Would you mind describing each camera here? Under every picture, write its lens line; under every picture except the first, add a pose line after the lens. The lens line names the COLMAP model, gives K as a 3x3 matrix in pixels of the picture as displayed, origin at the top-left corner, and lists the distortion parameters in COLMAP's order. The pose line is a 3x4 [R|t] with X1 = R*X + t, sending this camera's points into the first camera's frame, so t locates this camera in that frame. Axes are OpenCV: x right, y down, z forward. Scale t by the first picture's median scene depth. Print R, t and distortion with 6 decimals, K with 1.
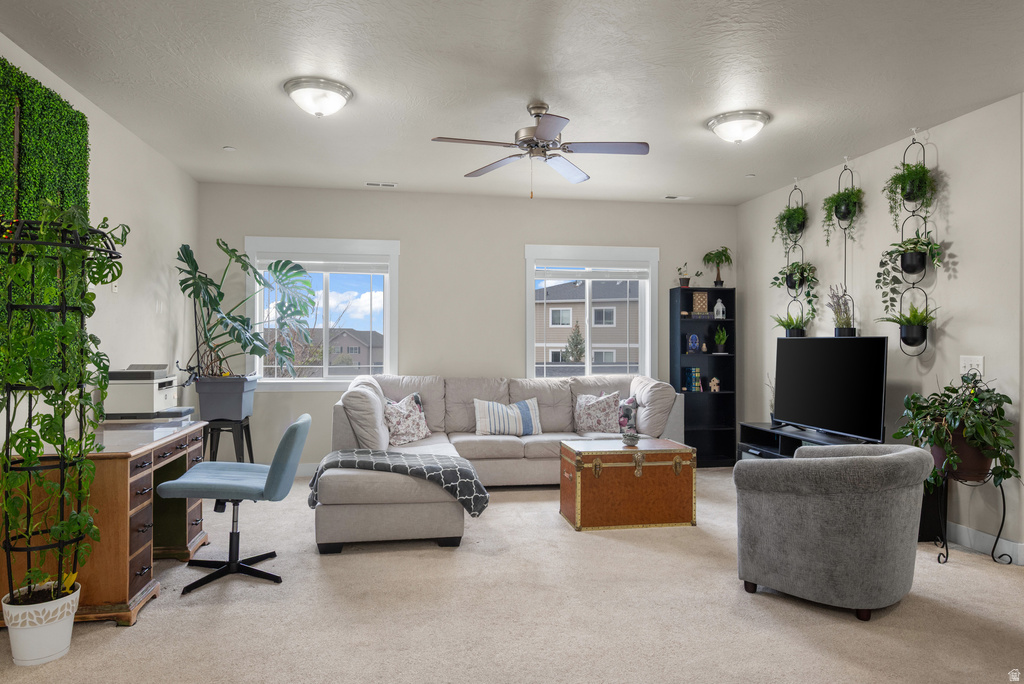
lens RADIAL K [[631.8, 0, 521.0], [0, 631.8, 331.8], [0, 0, 1]] dist [0.005041, -0.001675]
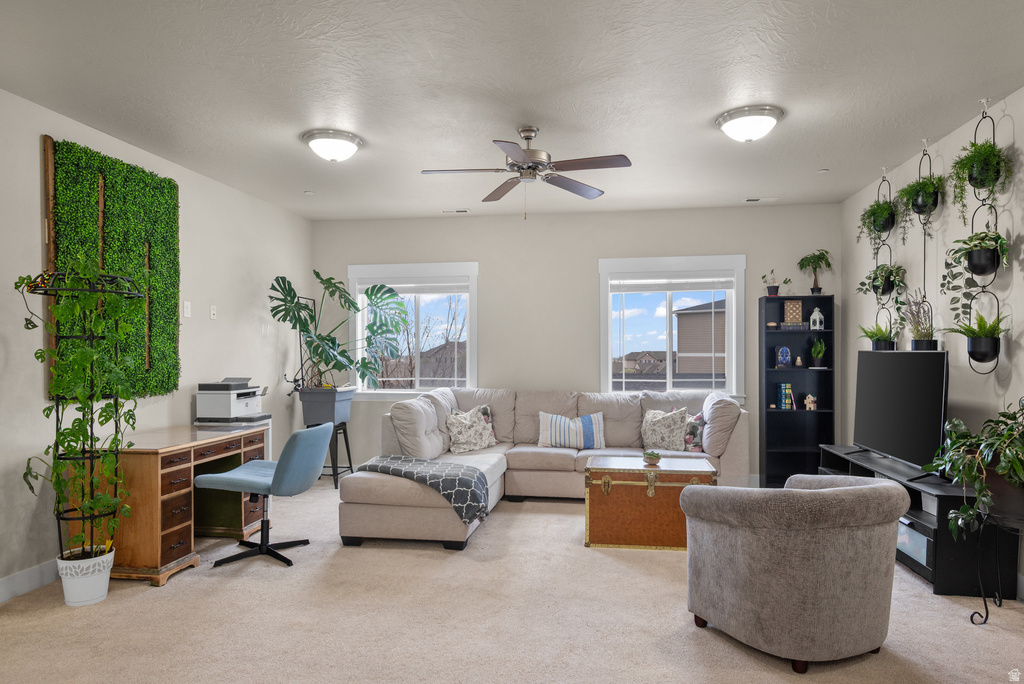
lens RADIAL K [[631.8, 0, 555.0], [0, 631.8, 345.7], [0, 0, 1]] dist [0.005041, -0.001675]
pose [[0.949712, -0.008373, -0.313013, 0.381674], [0.010867, 0.999922, 0.006225, -0.011284], [0.312937, -0.009314, 0.949728, 0.036467]]
